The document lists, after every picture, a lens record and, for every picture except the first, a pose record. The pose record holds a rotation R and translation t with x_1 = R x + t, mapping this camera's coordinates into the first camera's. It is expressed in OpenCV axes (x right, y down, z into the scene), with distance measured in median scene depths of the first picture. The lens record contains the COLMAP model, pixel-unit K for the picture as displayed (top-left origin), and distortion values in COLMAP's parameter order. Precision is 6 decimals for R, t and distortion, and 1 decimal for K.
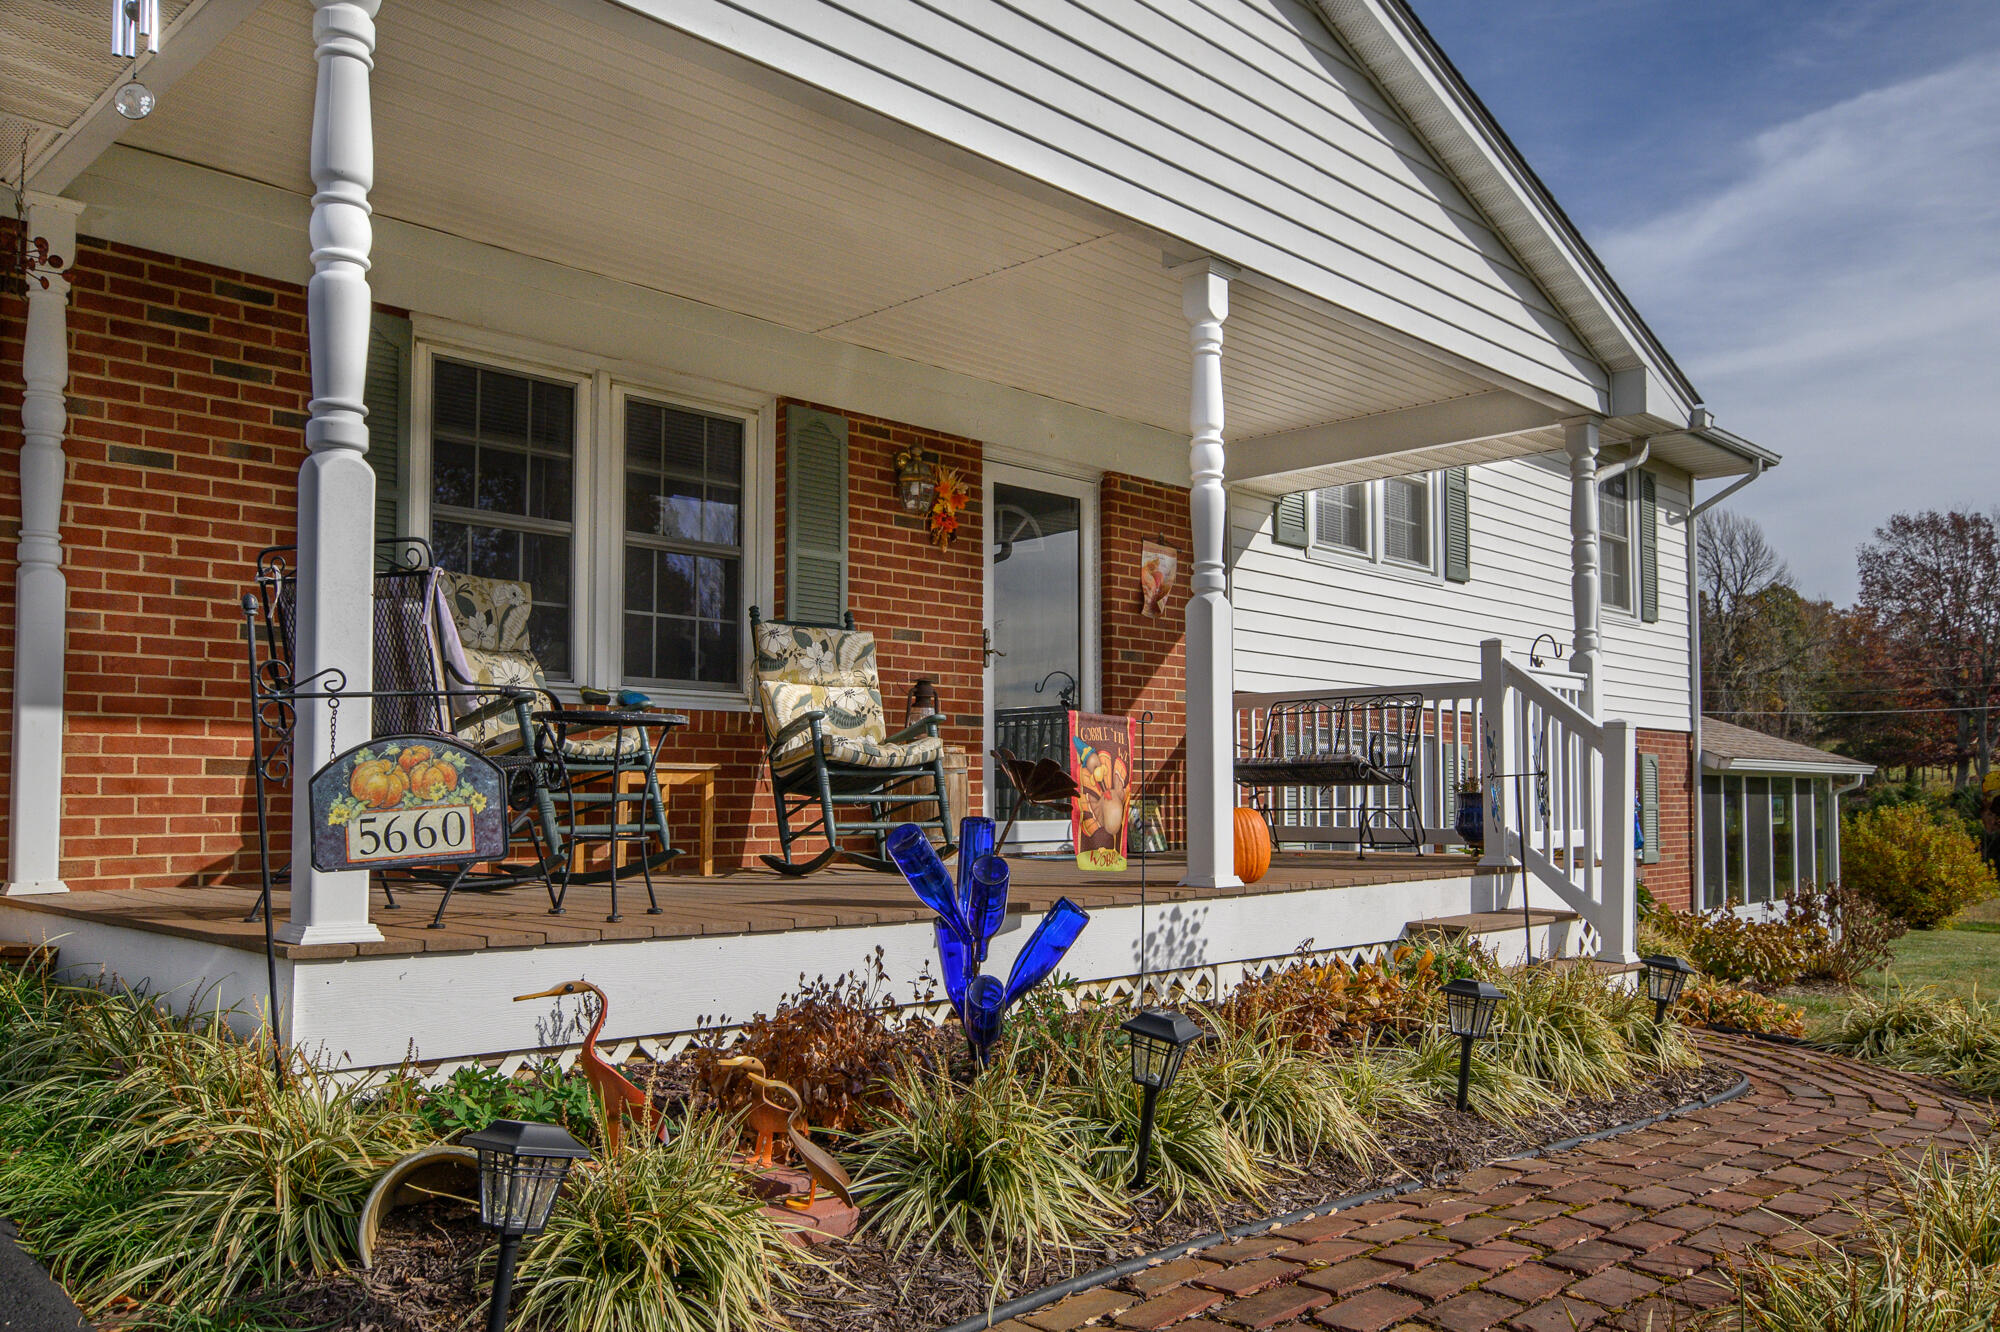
lens RADIAL K [[1534.8, 0, 1000.0], [0, 1534.8, 666.0], [0, 0, 1]] dist [0.000861, 0.000148]
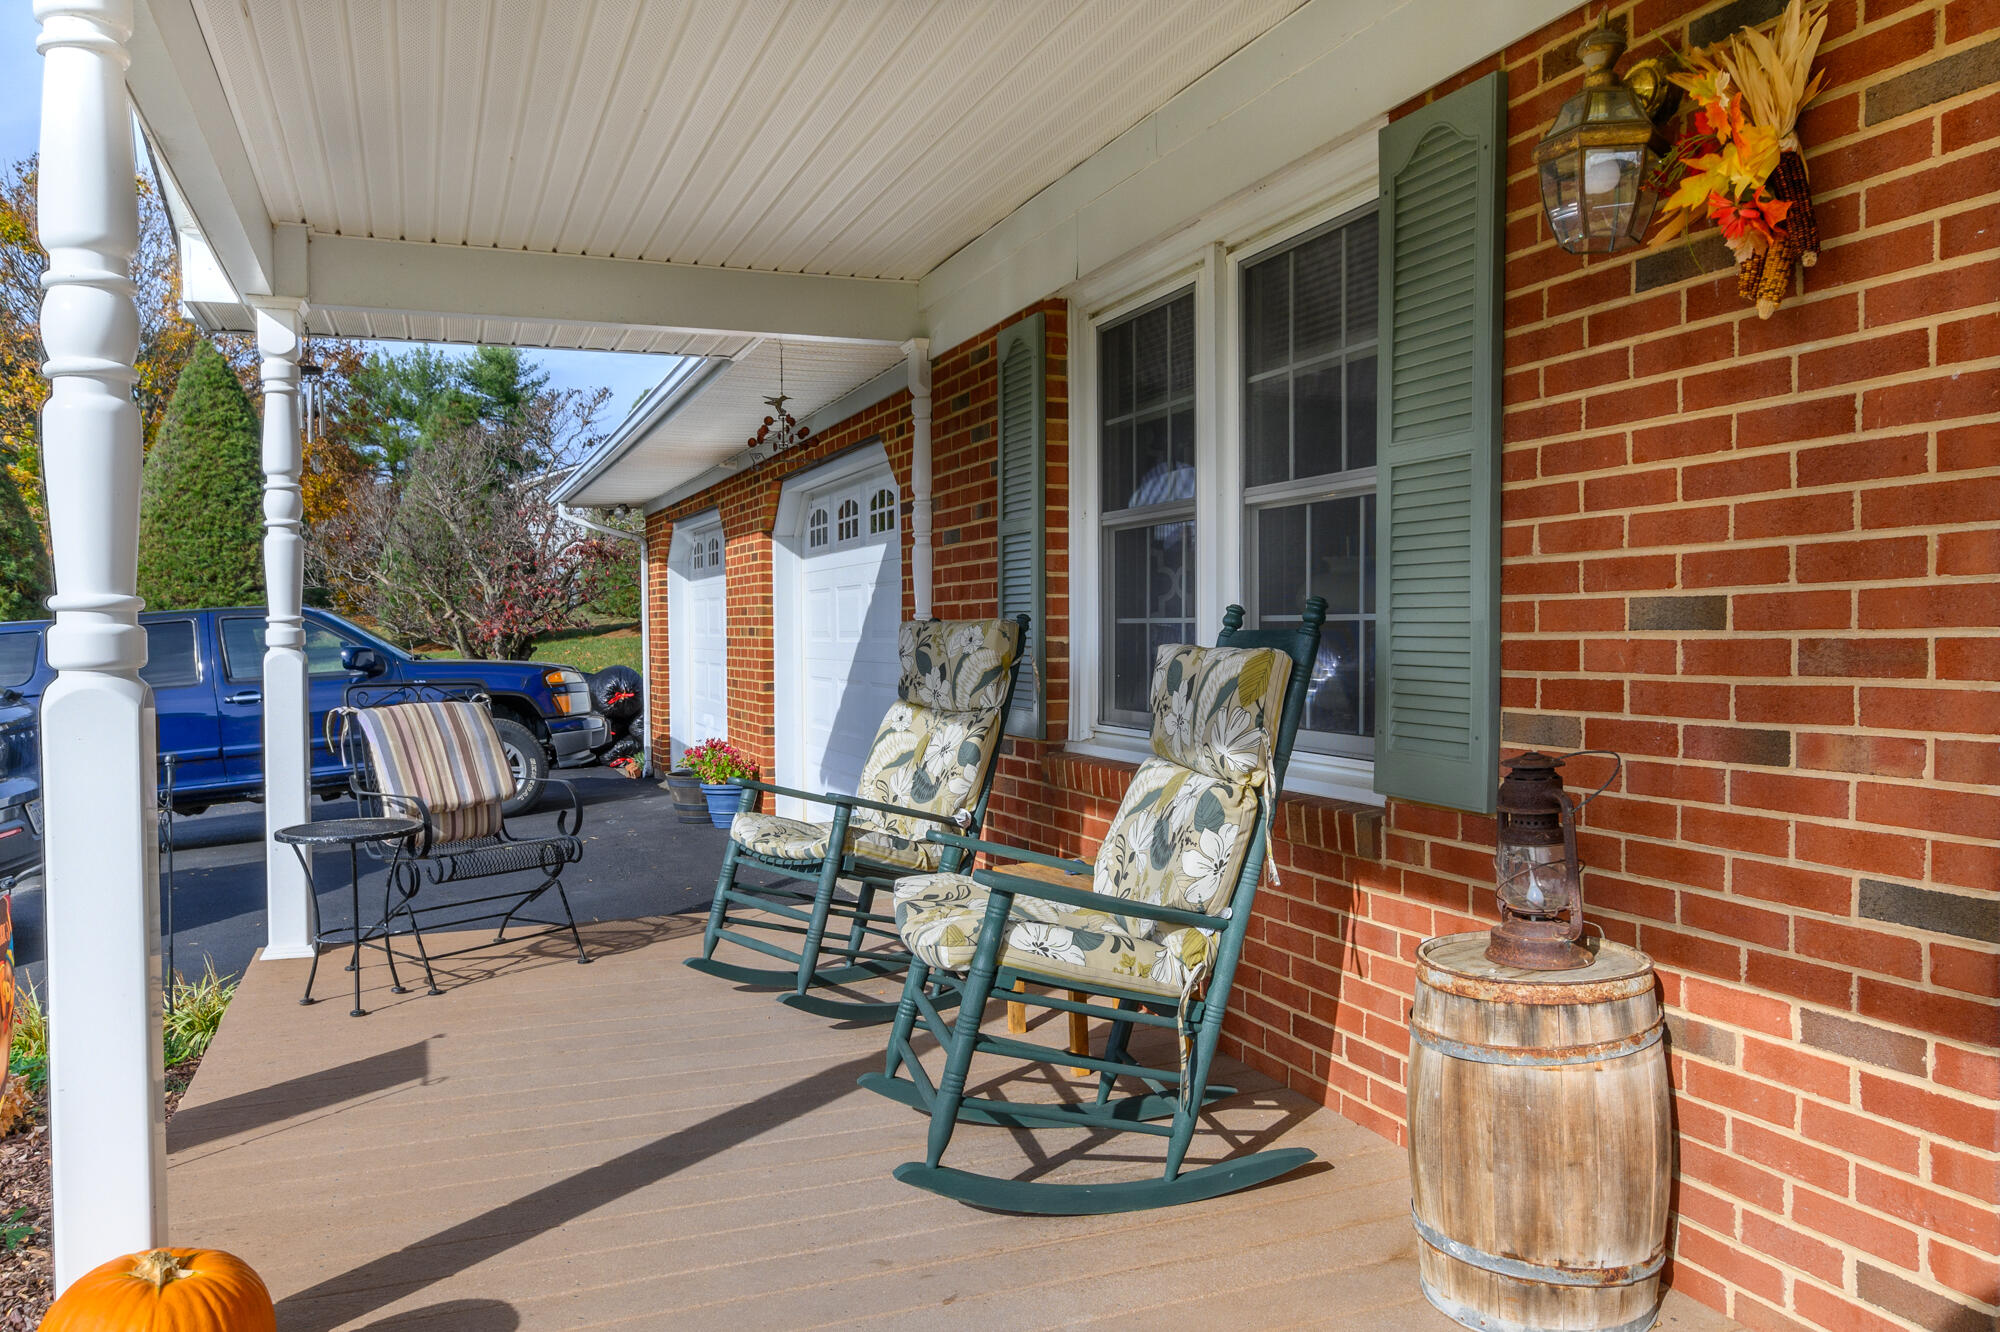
lens RADIAL K [[1534.8, 0, 1000.0], [0, 1534.8, 666.0], [0, 0, 1]] dist [0.000861, 0.000148]
pose [[-0.422288, 0.025971, -0.906090, 0.369185], [0.082773, 0.996518, -0.010014, -0.021431], [0.902675, -0.079229, -0.422967, 1.230606]]
